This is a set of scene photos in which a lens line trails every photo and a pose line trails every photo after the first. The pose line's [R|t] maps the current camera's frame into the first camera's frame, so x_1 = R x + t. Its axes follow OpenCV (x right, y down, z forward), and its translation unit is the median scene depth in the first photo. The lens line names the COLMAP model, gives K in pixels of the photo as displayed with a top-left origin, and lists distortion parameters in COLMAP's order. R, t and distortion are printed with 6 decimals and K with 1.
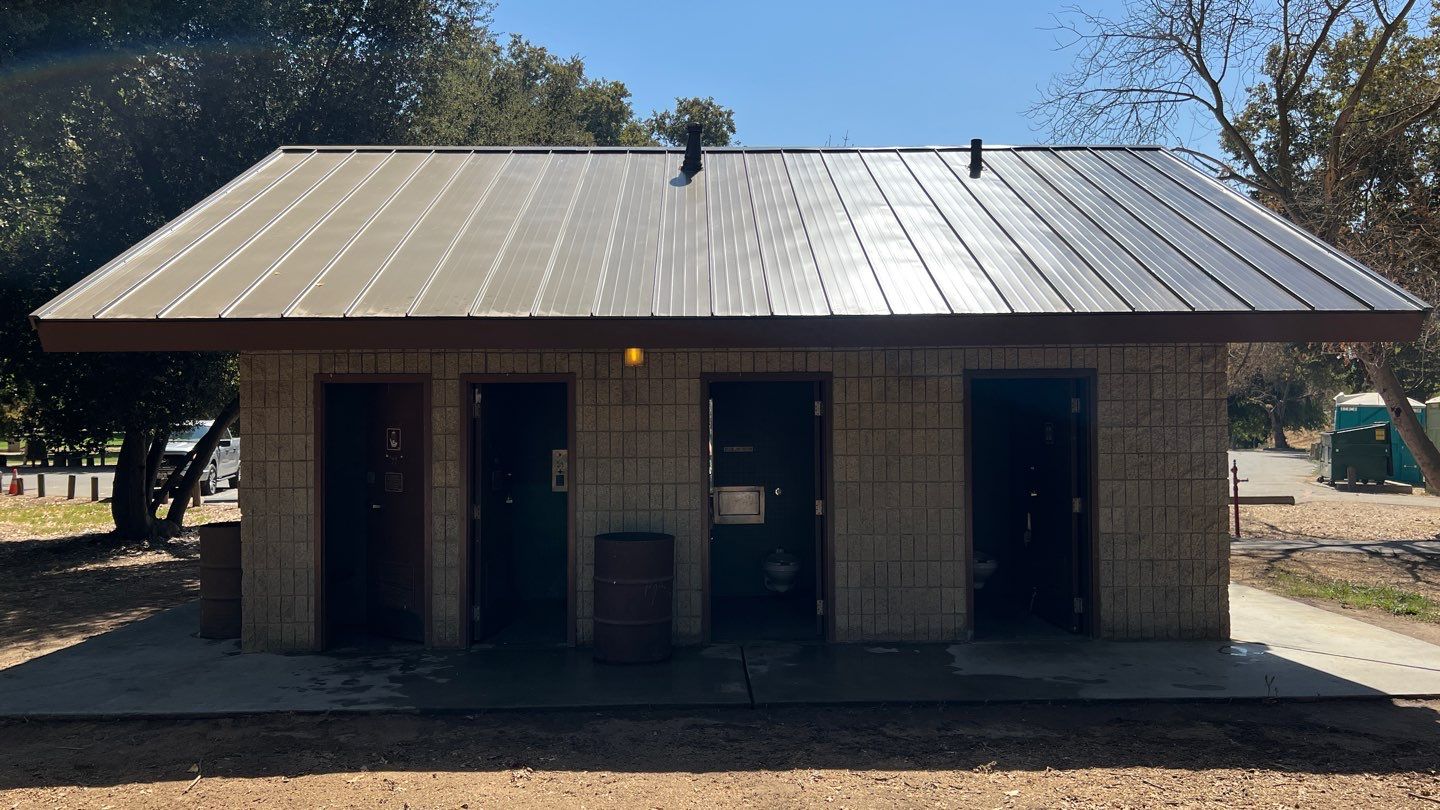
lens RADIAL K [[1095.0, 0, 720.0], [0, 1095.0, 405.0], [0, 0, 1]] dist [0.049458, -0.056467]
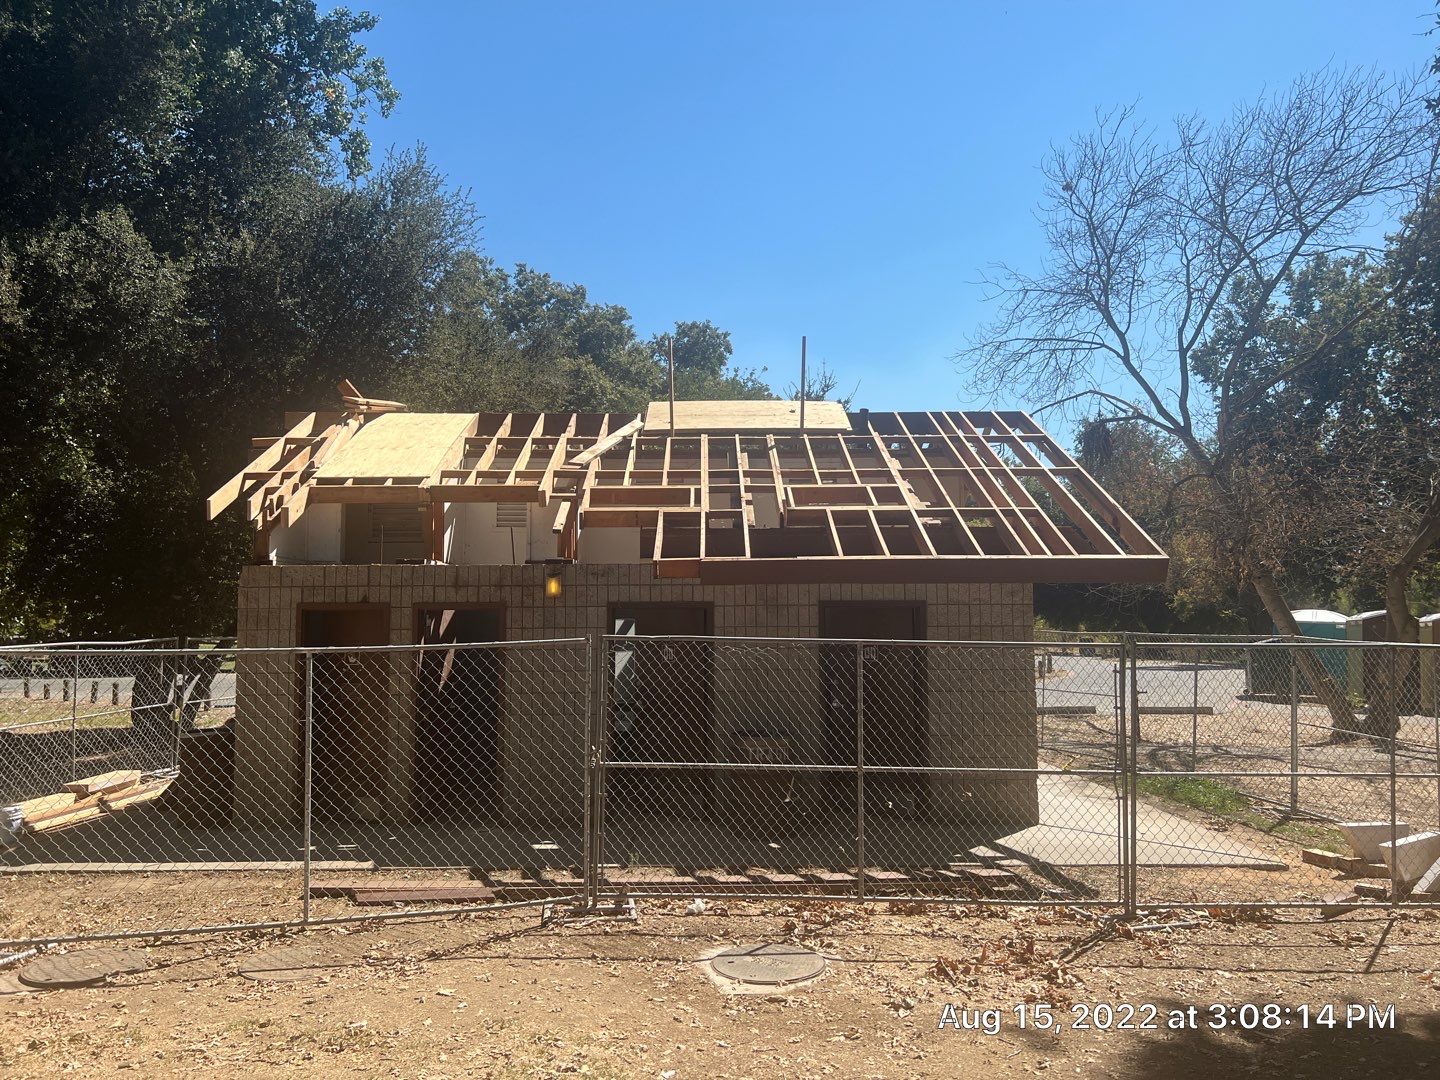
lens RADIAL K [[1104.5, 0, 719.5], [0, 1104.5, 570.2], [0, 0, 1]] dist [0.055552, -0.000750]
pose [[0.999802, 0.004403, -0.019423, 0.063079], [-0.005106, 0.999328, -0.036308, -0.009694], [0.019250, 0.036400, 0.999152, -0.120334]]
